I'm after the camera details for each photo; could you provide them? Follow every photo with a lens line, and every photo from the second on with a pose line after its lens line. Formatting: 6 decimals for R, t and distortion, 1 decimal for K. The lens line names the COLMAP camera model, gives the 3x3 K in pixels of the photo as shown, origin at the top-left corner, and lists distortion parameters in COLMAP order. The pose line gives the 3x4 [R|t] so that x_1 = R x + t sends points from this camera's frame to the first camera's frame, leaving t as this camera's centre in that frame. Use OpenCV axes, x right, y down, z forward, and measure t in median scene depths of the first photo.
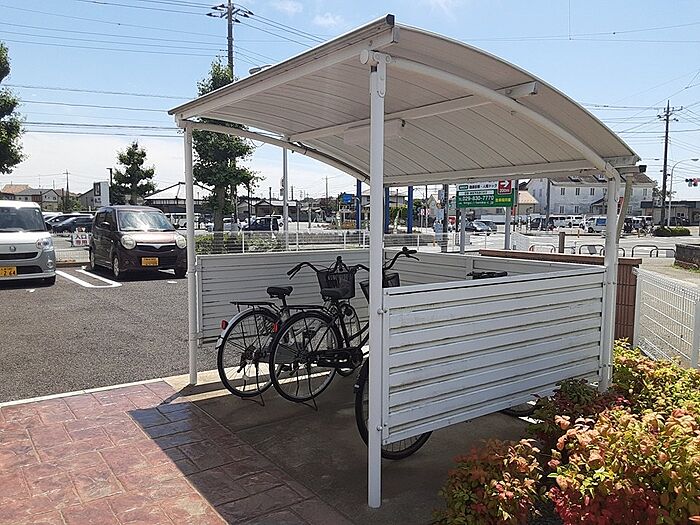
lens RADIAL K [[556.7, 0, 349.9], [0, 556.7, 280.0], [0, 0, 1]] dist [0.103399, -0.151229]
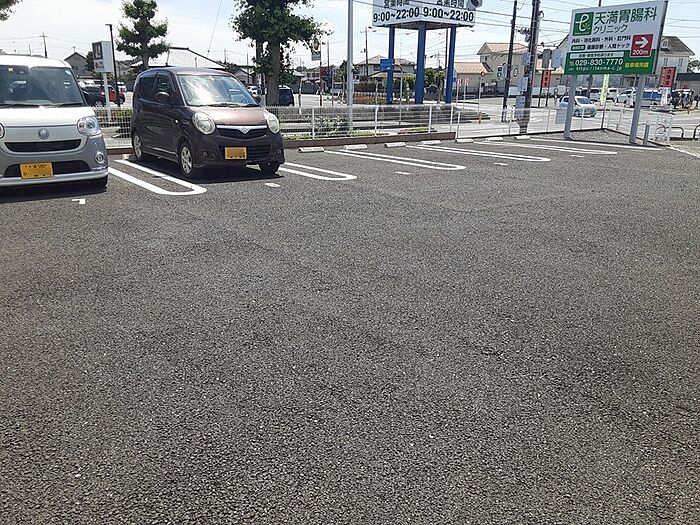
lens RADIAL K [[556.7, 0, 349.9], [0, 556.7, 280.0], [0, 0, 1]] dist [0.103399, -0.151229]
pose [[0.999955, 0.003392, 0.008837, -0.186249], [-0.005201, 0.976920, 0.213542, -0.023909], [-0.007909, -0.213579, 0.976894, 0.247139]]
